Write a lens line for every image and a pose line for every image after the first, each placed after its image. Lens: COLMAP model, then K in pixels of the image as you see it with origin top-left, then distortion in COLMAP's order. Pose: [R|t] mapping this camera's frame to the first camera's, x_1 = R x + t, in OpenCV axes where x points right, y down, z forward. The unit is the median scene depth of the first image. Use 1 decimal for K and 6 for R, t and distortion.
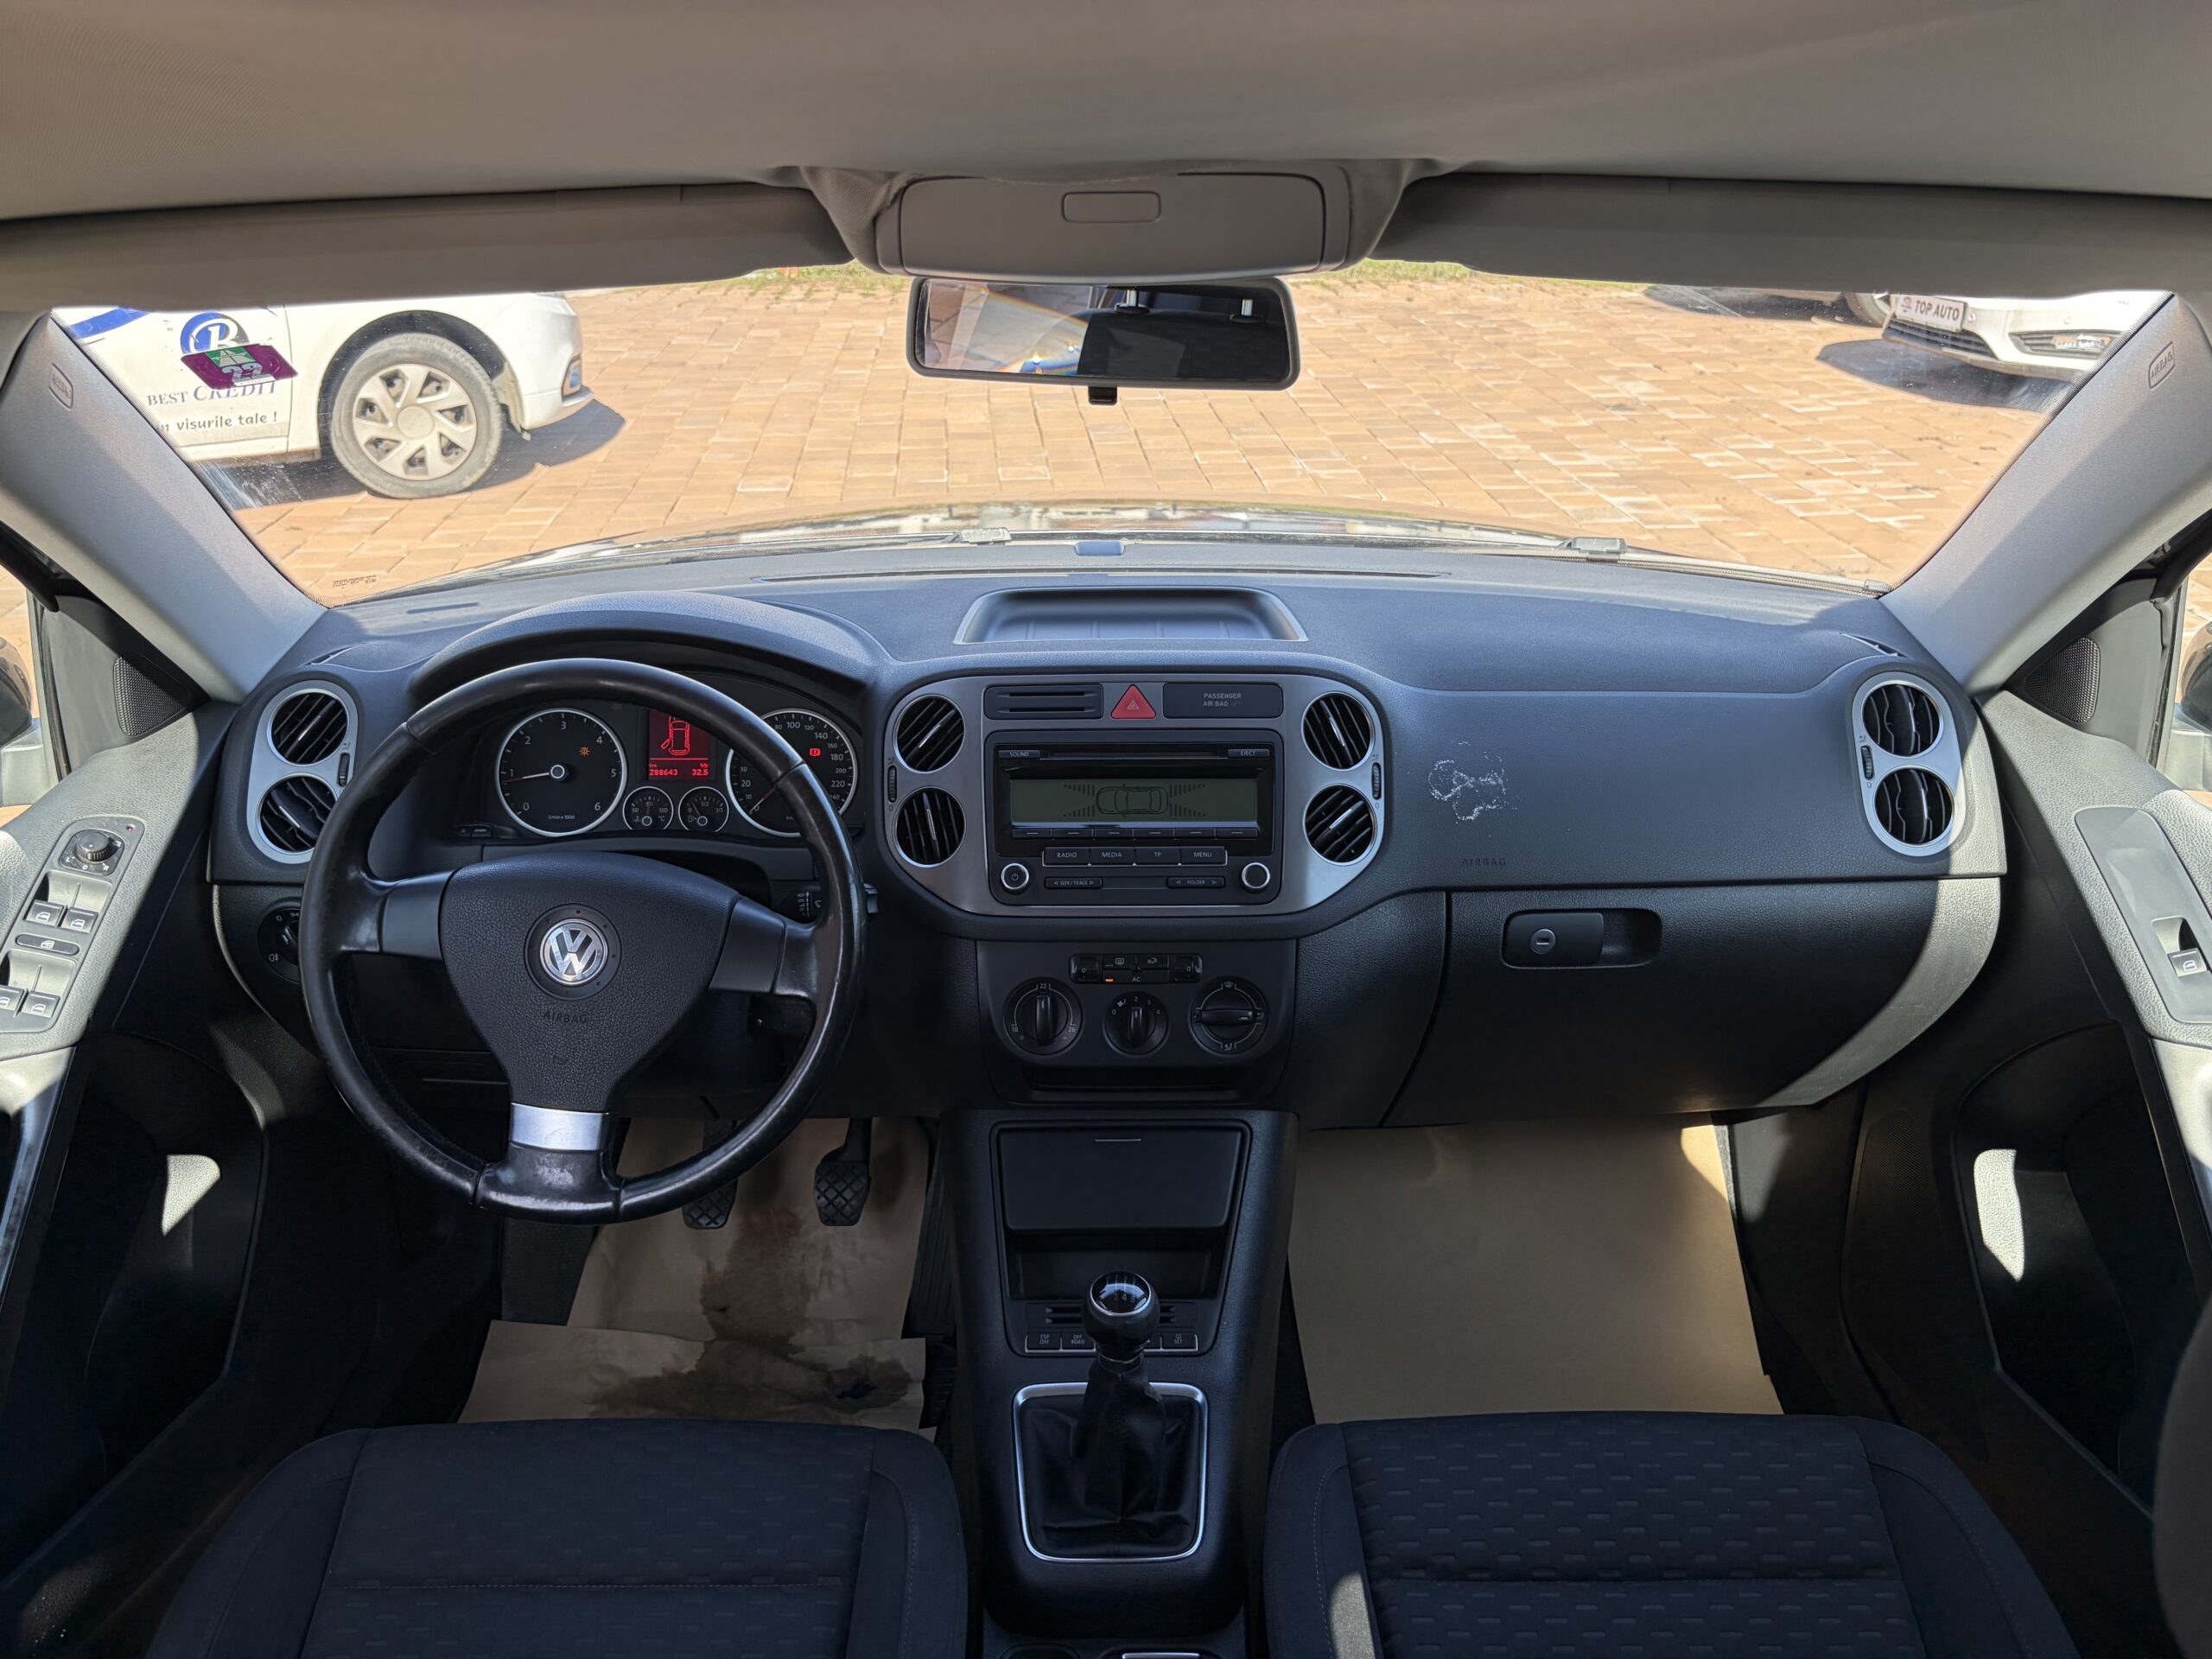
lens RADIAL K [[1719.0, 0, 1086.5], [0, 1719.0, 826.3], [0, 0, 1]] dist [0.104885, -0.323655]
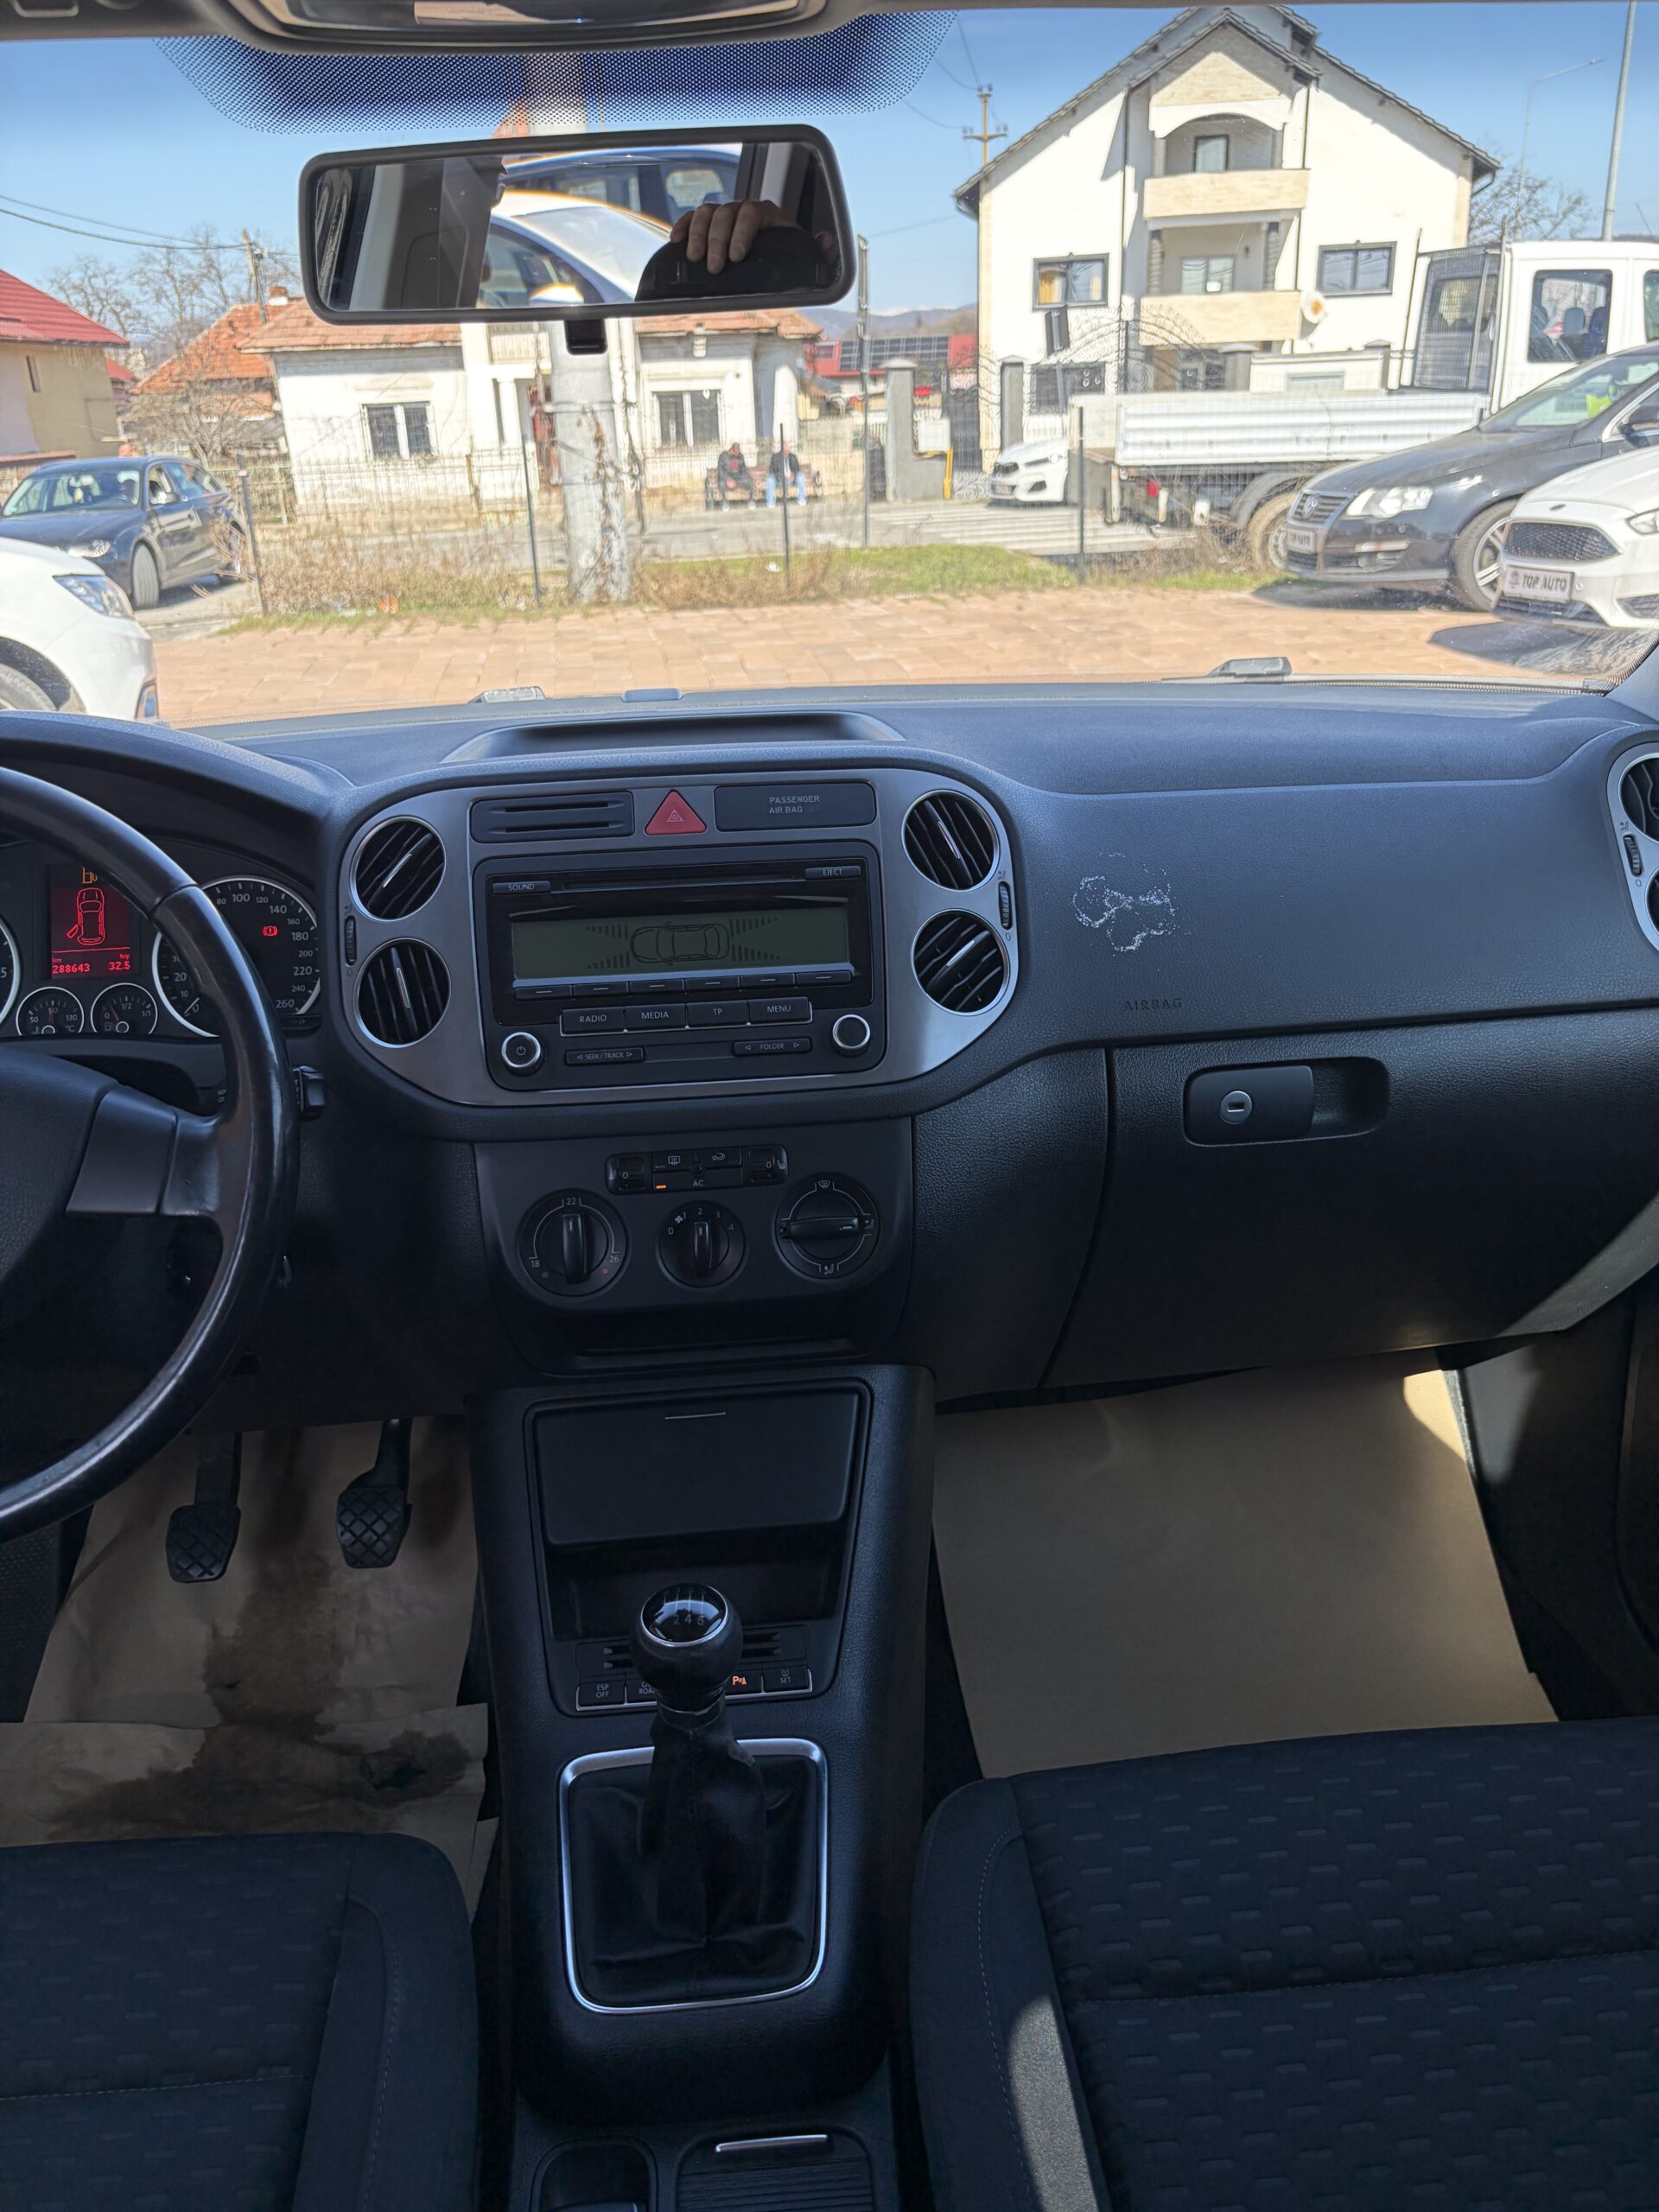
lens RADIAL K [[1679.2, 0, 829.5], [0, 1679.2, 1106.0], [0, 0, 1]] dist [0.048194, -0.087372]
pose [[0.996998, -0.055103, 0.054391, 0.046799], [0.057623, 0.997283, -0.045893, 0.089459], [-0.051714, 0.048889, 0.997465, 0.275310]]
